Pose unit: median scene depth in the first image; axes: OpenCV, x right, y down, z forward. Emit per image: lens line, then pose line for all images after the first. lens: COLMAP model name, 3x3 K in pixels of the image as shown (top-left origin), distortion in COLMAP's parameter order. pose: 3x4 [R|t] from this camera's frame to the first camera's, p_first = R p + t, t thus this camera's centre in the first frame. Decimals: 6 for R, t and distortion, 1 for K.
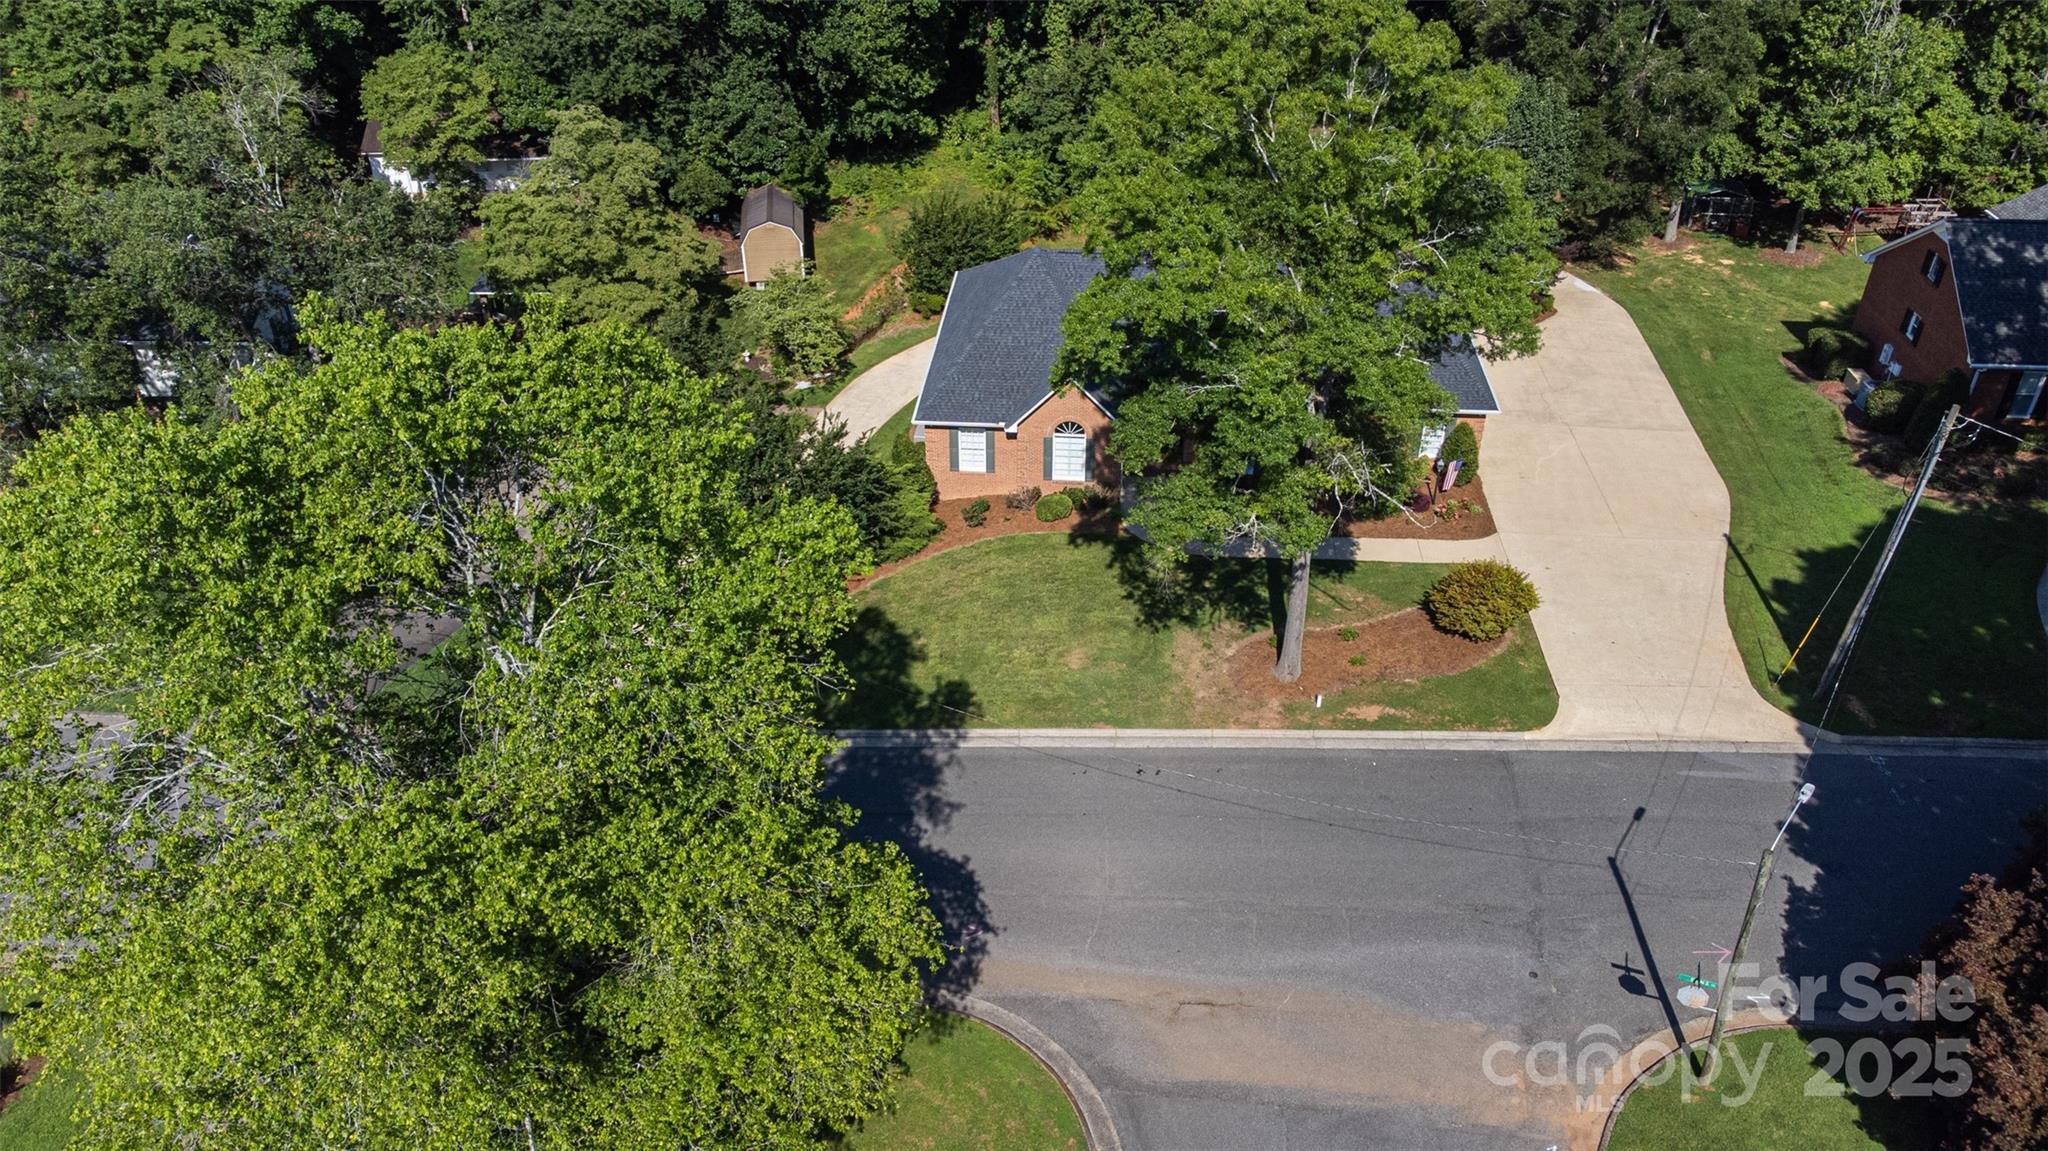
lens RADIAL K [[1476.8, 0, 1053.9], [0, 1476.8, 625.3], [0, 0, 1]] dist [-0.004645, 0.044979]
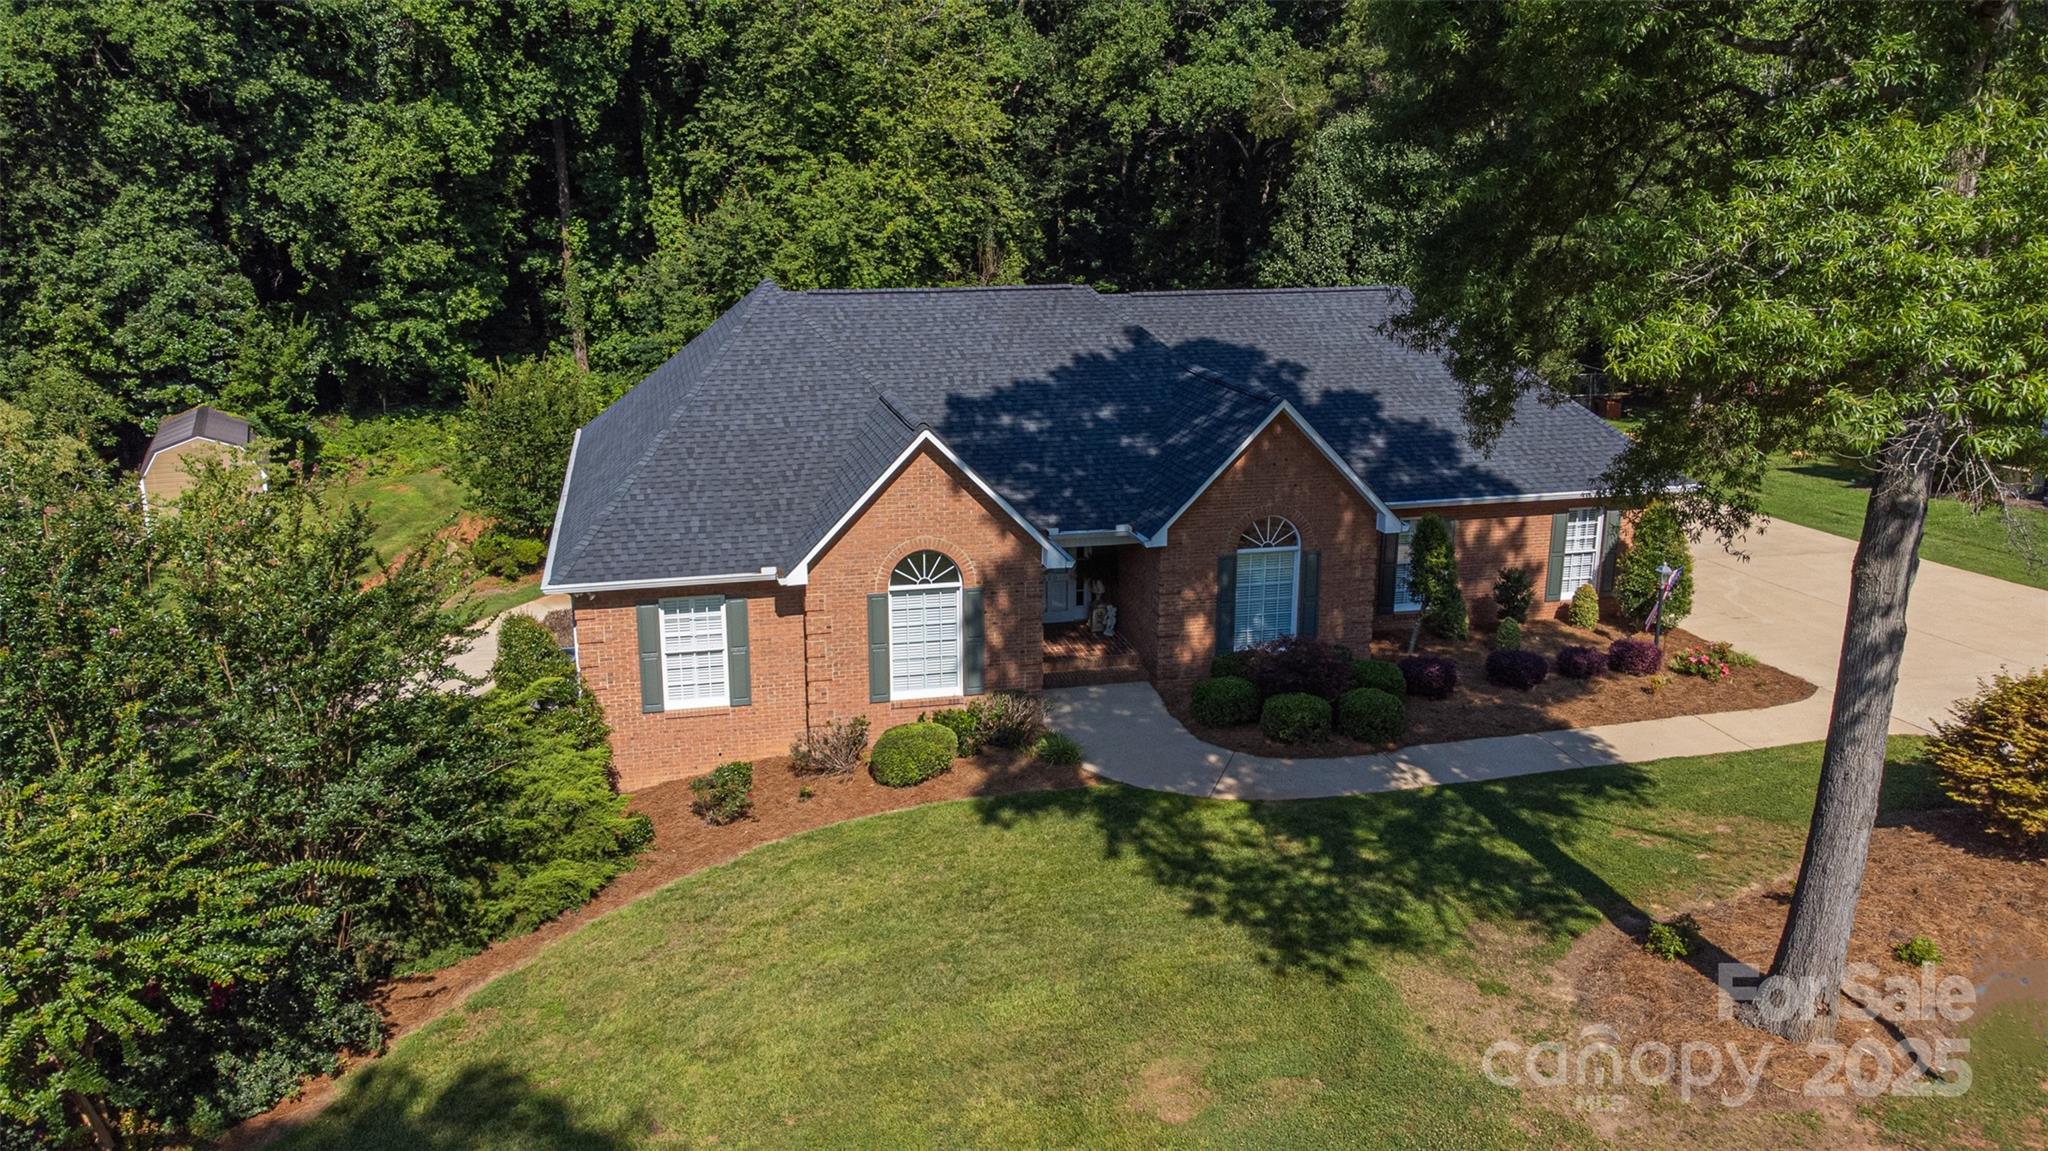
lens RADIAL K [[1476.8, 0, 1053.9], [0, 1476.8, 625.3], [0, 0, 1]] dist [-0.004645, 0.044979]
pose [[0.948718, -0.090263, 0.302965, -0.084719], [0.179782, 0.942353, -0.282222, 0.010399], [-0.260025, 0.322217, 0.910254, 0.586666]]
